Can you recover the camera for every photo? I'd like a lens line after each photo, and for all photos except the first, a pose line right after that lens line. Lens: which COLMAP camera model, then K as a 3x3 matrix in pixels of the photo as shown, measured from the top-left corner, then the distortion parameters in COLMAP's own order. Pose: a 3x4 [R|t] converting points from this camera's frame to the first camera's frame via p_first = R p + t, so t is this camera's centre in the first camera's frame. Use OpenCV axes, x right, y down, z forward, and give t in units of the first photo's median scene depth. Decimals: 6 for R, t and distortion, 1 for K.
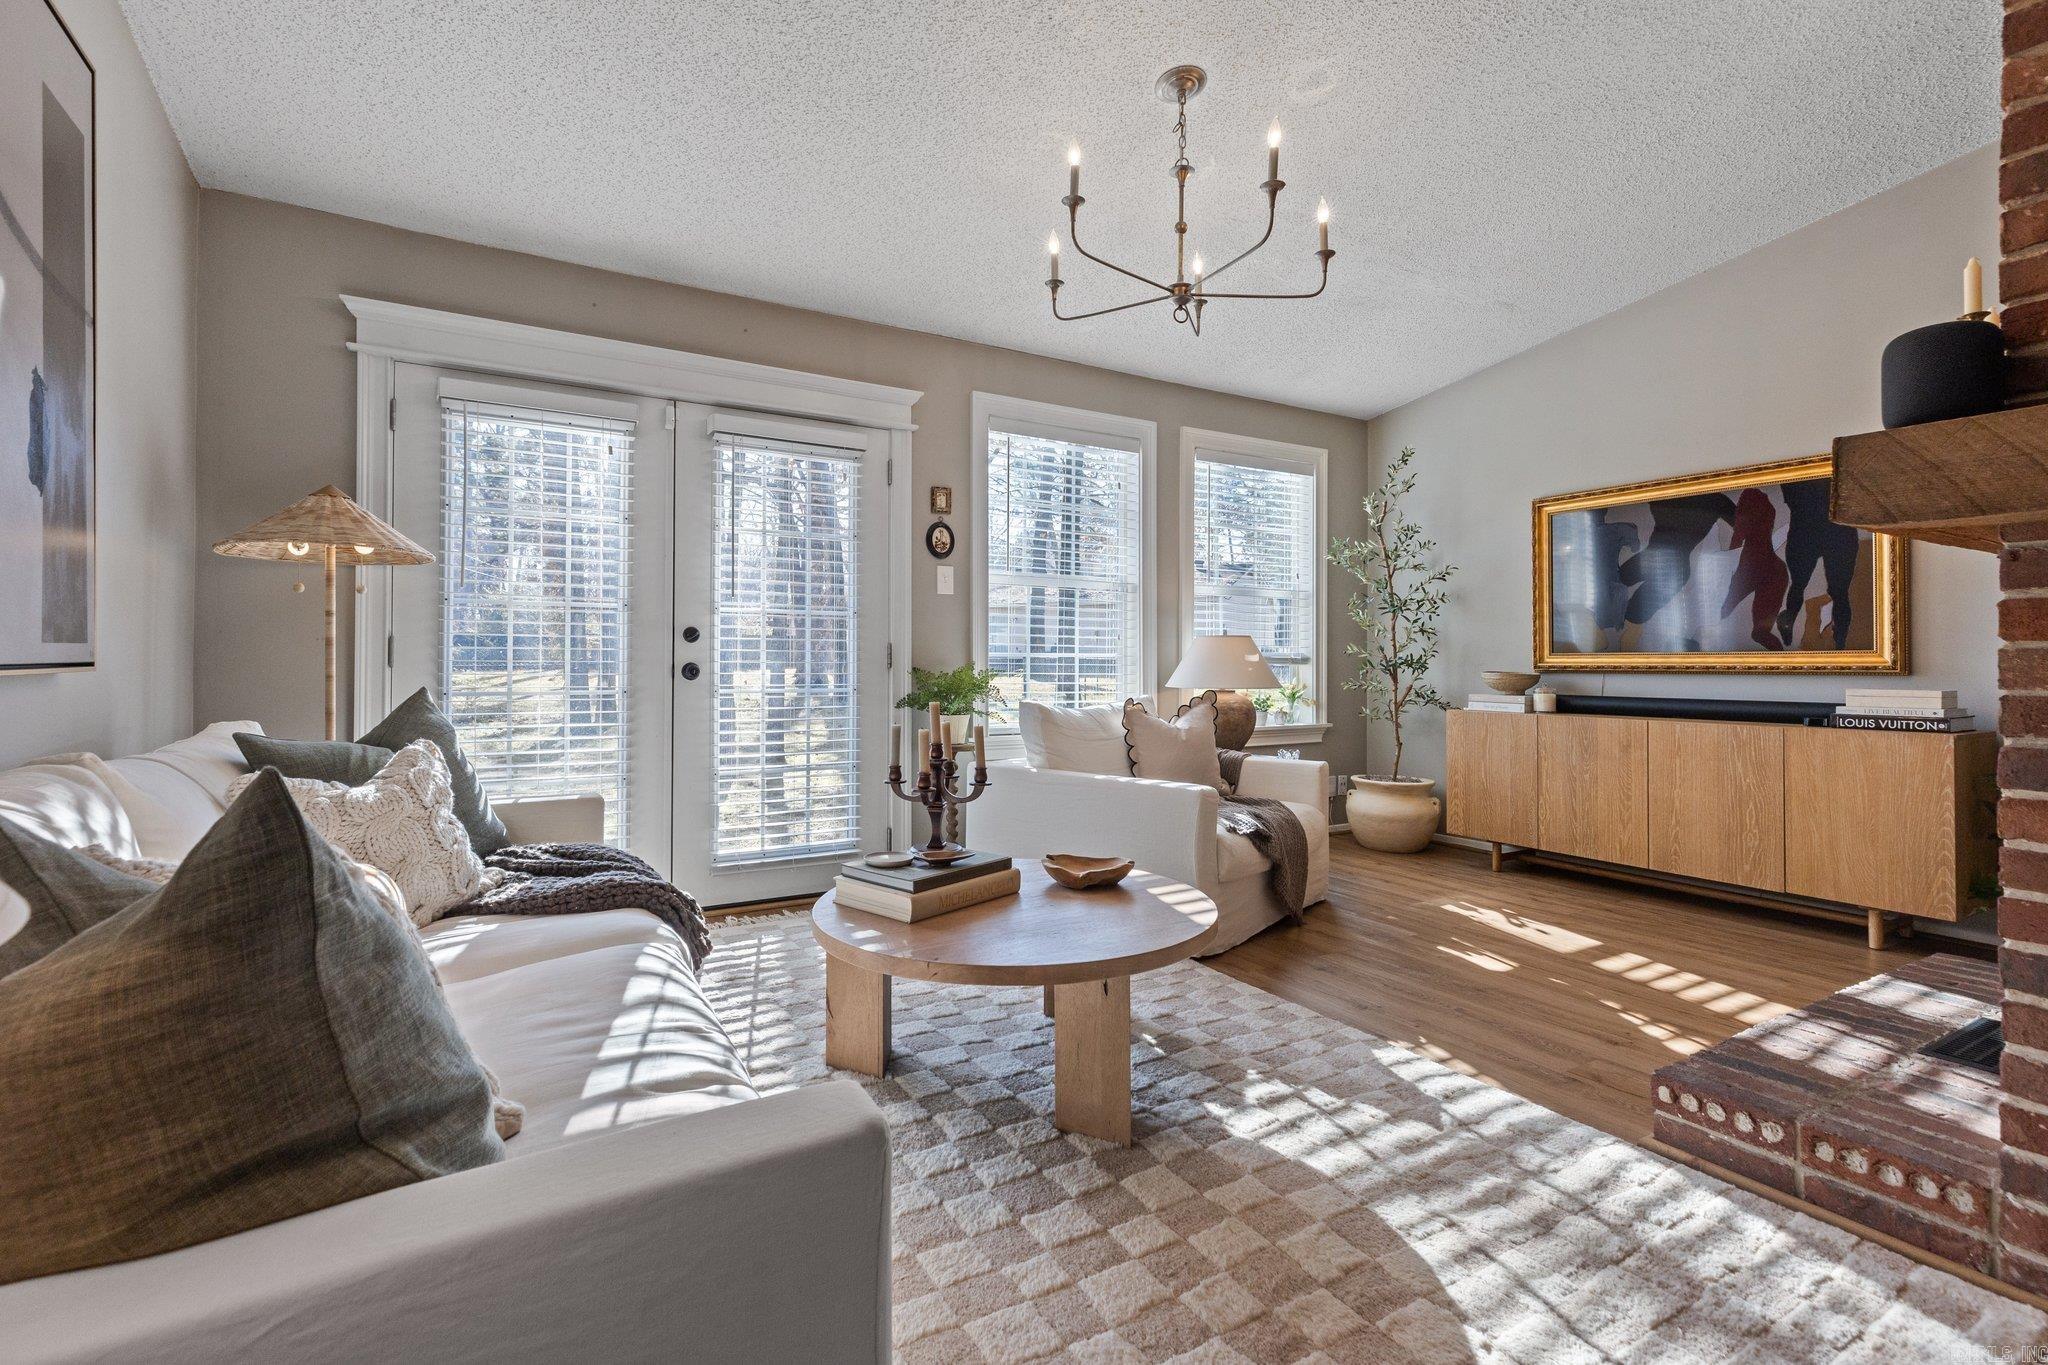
lens RADIAL K [[928.6, 0, 1007.6], [0, 928.6, 662.8], [0, 0, 1]] dist [0.005685, -0.001725]
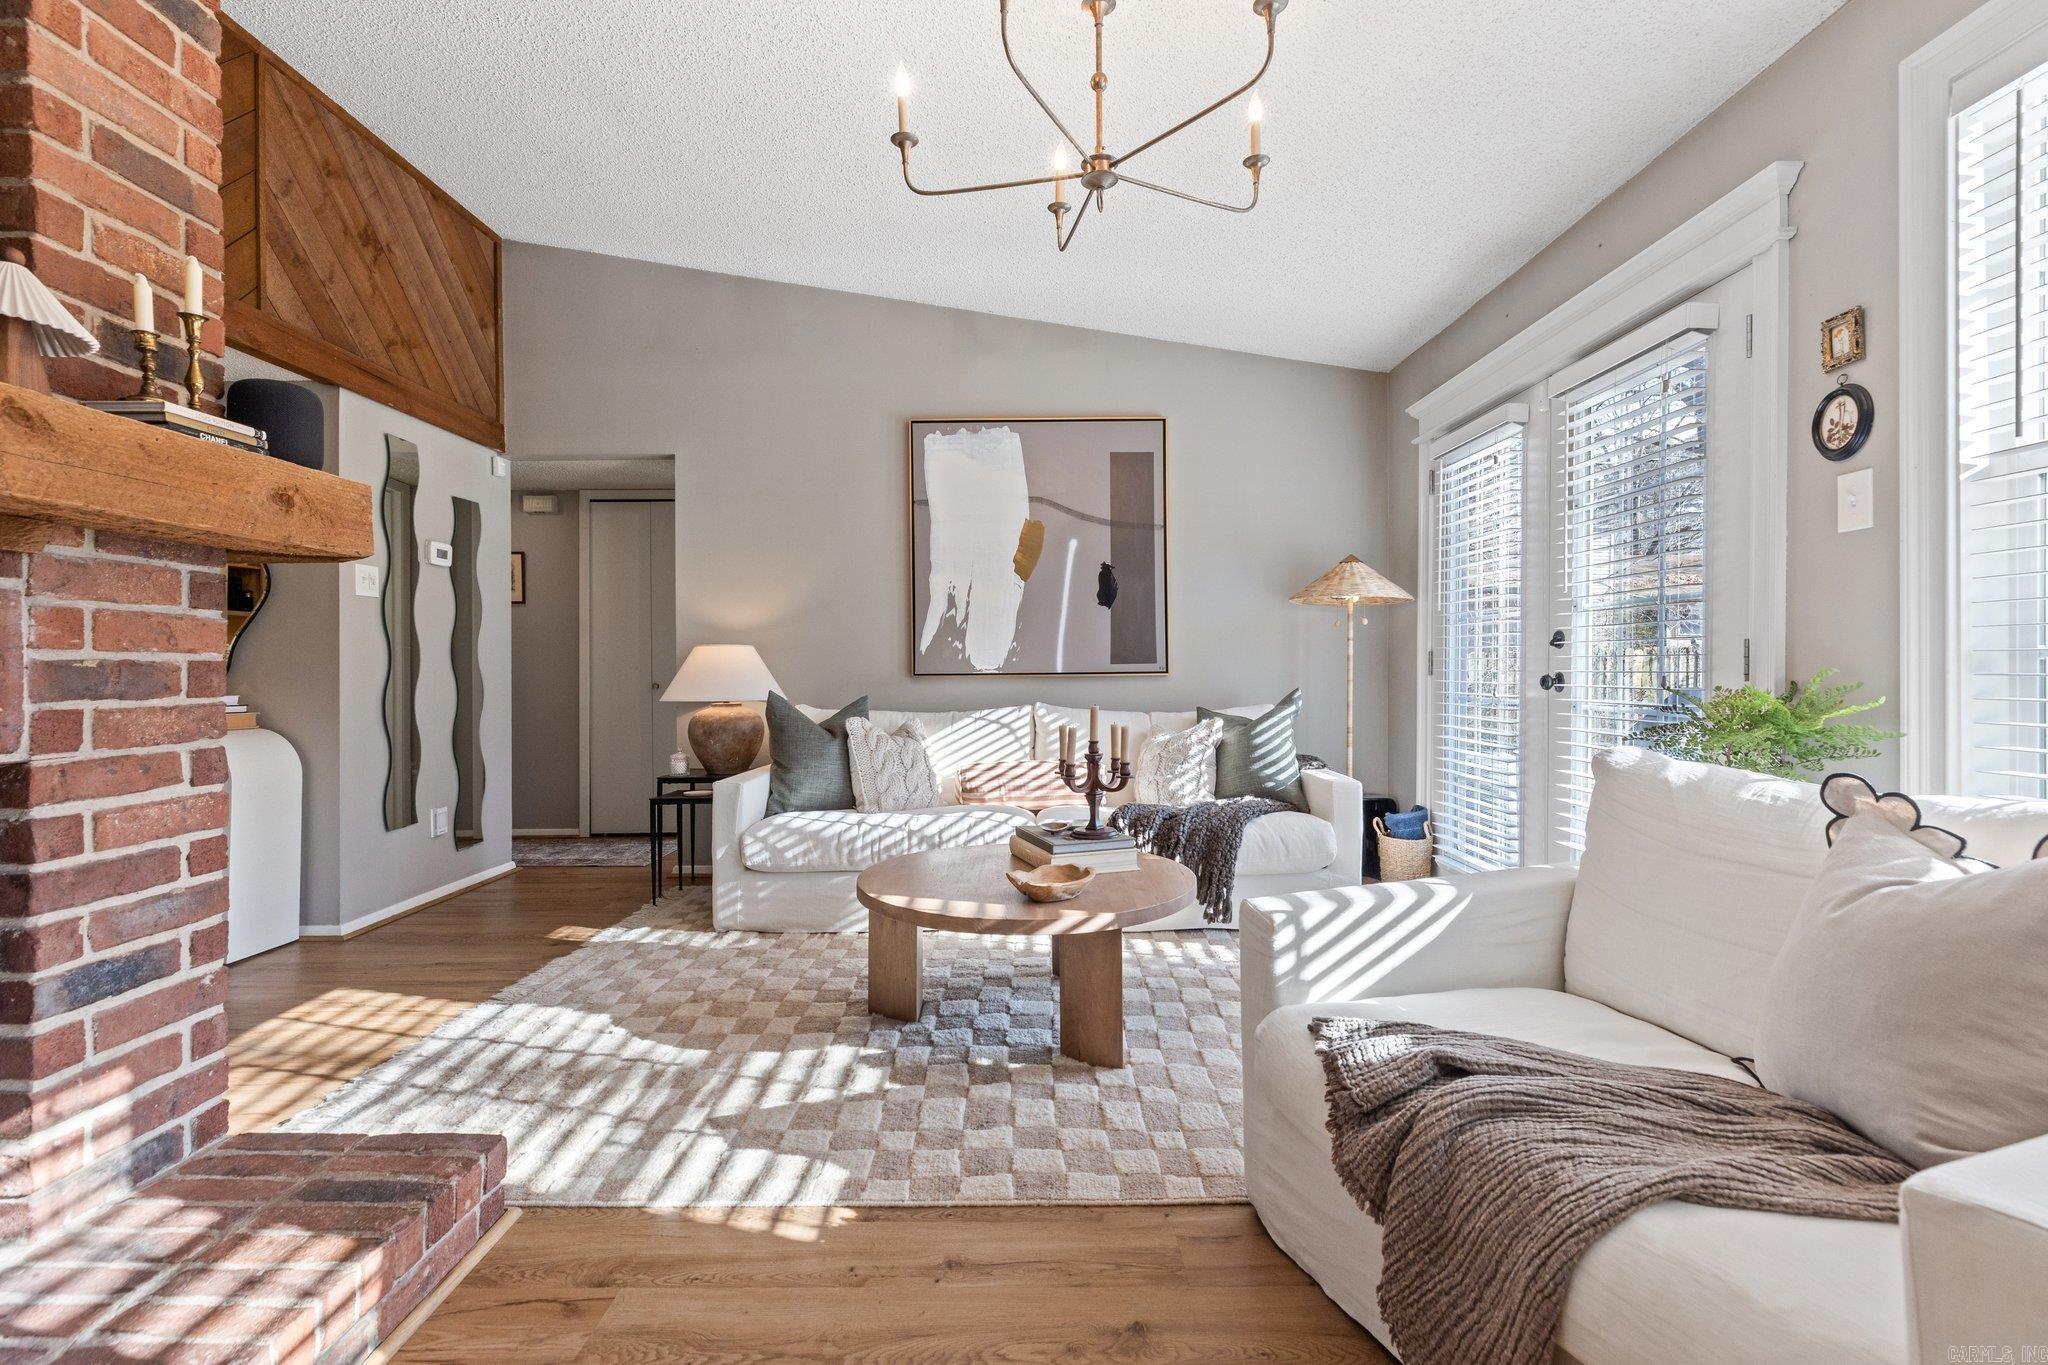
lens RADIAL K [[928.6, 0, 1027.7], [0, 928.6, 668.8], [0, 0, 1]] dist [0.005685, -0.001725]
pose [[-0.509150, 0.002555, -0.860674, 0.658409], [0.002967, 0.999995, 0.001214, -0.005561], [0.860673, -0.001936, -0.509154, 1.024720]]
